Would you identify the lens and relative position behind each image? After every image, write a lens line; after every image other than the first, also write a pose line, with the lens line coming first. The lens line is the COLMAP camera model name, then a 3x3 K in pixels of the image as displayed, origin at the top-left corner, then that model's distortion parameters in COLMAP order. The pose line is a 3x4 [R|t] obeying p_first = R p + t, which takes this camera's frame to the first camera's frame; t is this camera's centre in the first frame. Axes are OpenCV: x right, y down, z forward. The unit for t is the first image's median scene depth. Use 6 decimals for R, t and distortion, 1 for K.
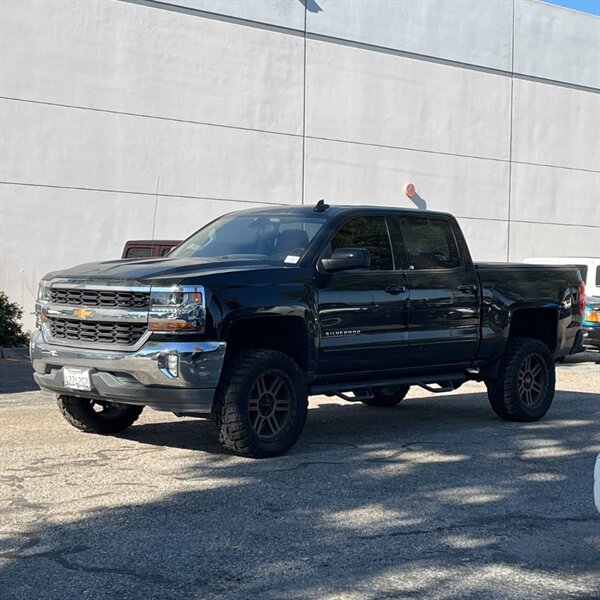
lens RADIAL K [[1187.8, 0, 300.0], [0, 1187.8, 300.0], [0, 0, 1]] dist [0.160067, -0.747497]
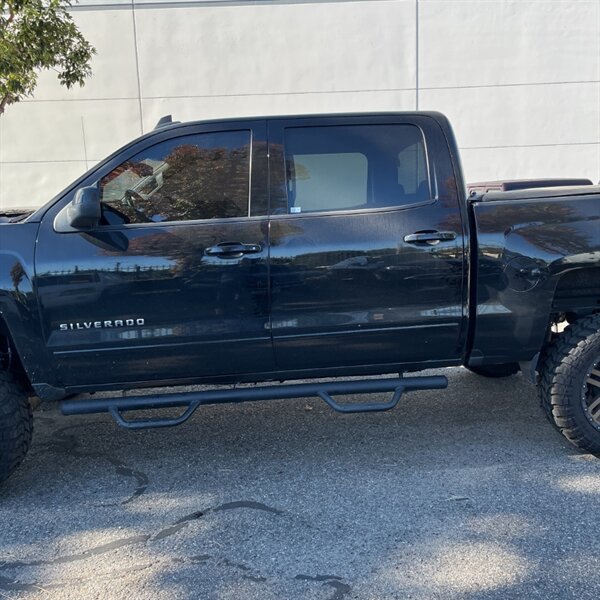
lens RADIAL K [[604.6, 0, 303.8], [0, 604.6, 302.6], [0, 0, 1]] dist [0.076562, -0.109238]
pose [[0.747141, 0.050386, -0.662753, 0.132078], [0.036627, 0.992486, 0.116744, -0.006992], [0.663655, -0.111499, 0.739682, 0.332820]]
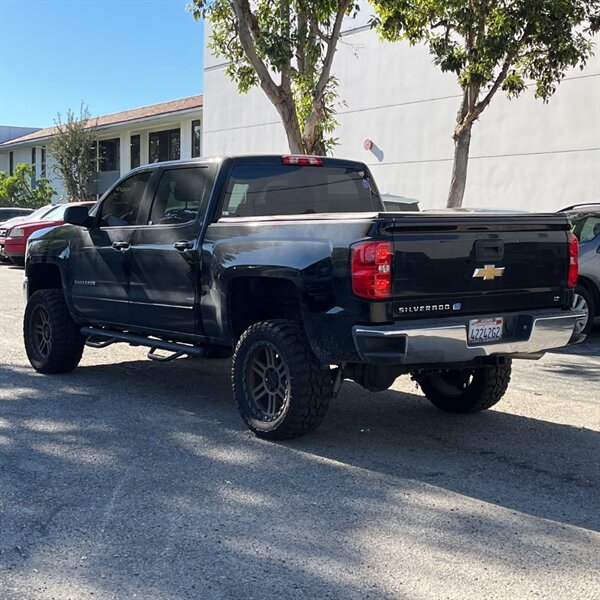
lens RADIAL K [[993.3, 0, 298.8], [0, 993.3, 288.8], [0, 0, 1]] dist [0.192078, -0.744925]
pose [[-0.162385, 0.046474, -0.985632, 0.372963], [-0.026914, 0.998310, 0.051506, -0.008347], [0.986360, 0.034891, -0.160860, 0.540565]]
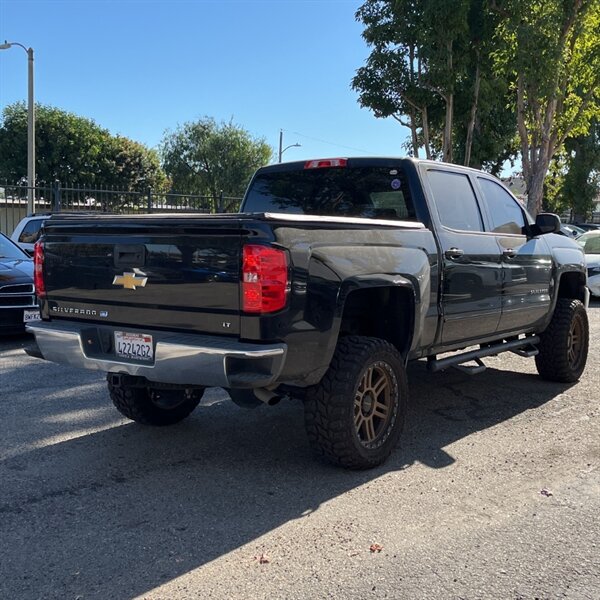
lens RADIAL K [[802.8, 0, 310.2], [0, 802.8, 300.4], [0, 0, 1]] dist [0.034255, 0.003344]
pose [[-0.989806, -0.016898, -0.141417, 0.081127], [-0.031484, 0.994332, 0.101549, -0.016599], [0.138899, 0.104966, -0.984728, 0.744947]]
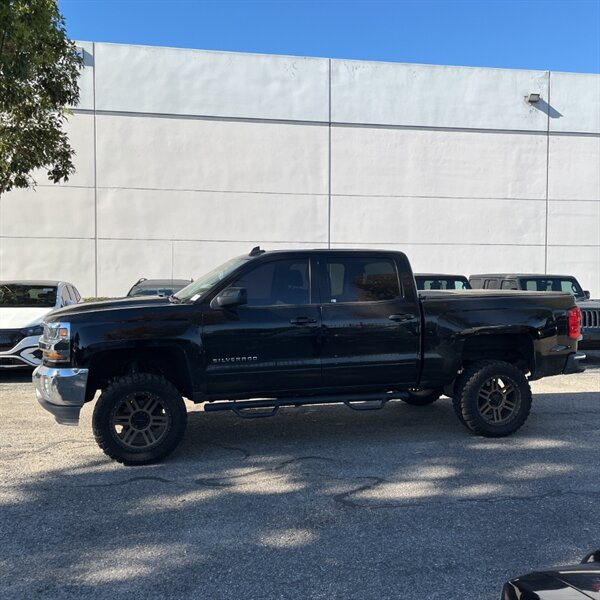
lens RADIAL K [[593.9, 0, 292.8], [0, 593.9, 298.8], [0, 0, 1]] dist [0.044753, -0.049599]
pose [[0.848142, -0.007921, -0.529710, 0.158145], [0.006926, 0.999969, -0.003864, -0.011788], [0.529724, -0.000392, 0.848170, 0.212756]]
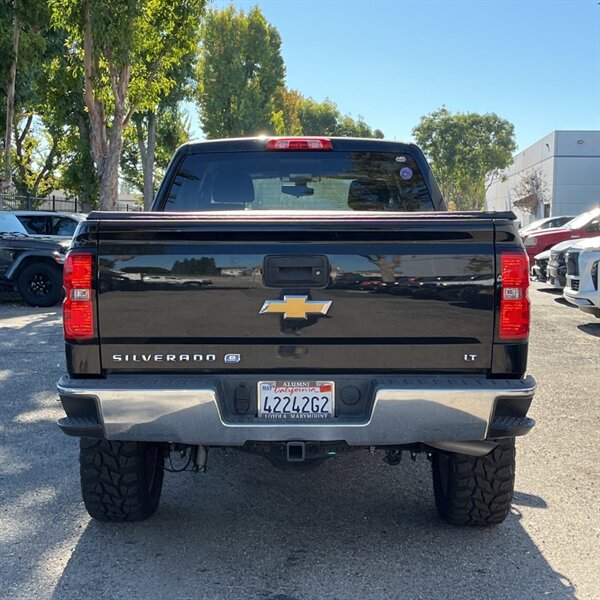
lens RADIAL K [[993.3, 0, 298.8], [0, 993.3, 288.8], [0, 0, 1]] dist [0.192078, -0.744925]
pose [[-0.733366, 0.019369, -0.679558, 0.209837], [-0.030759, 0.997625, 0.061629, -0.013620], [0.679138, 0.066099, -0.731029, 0.670435]]
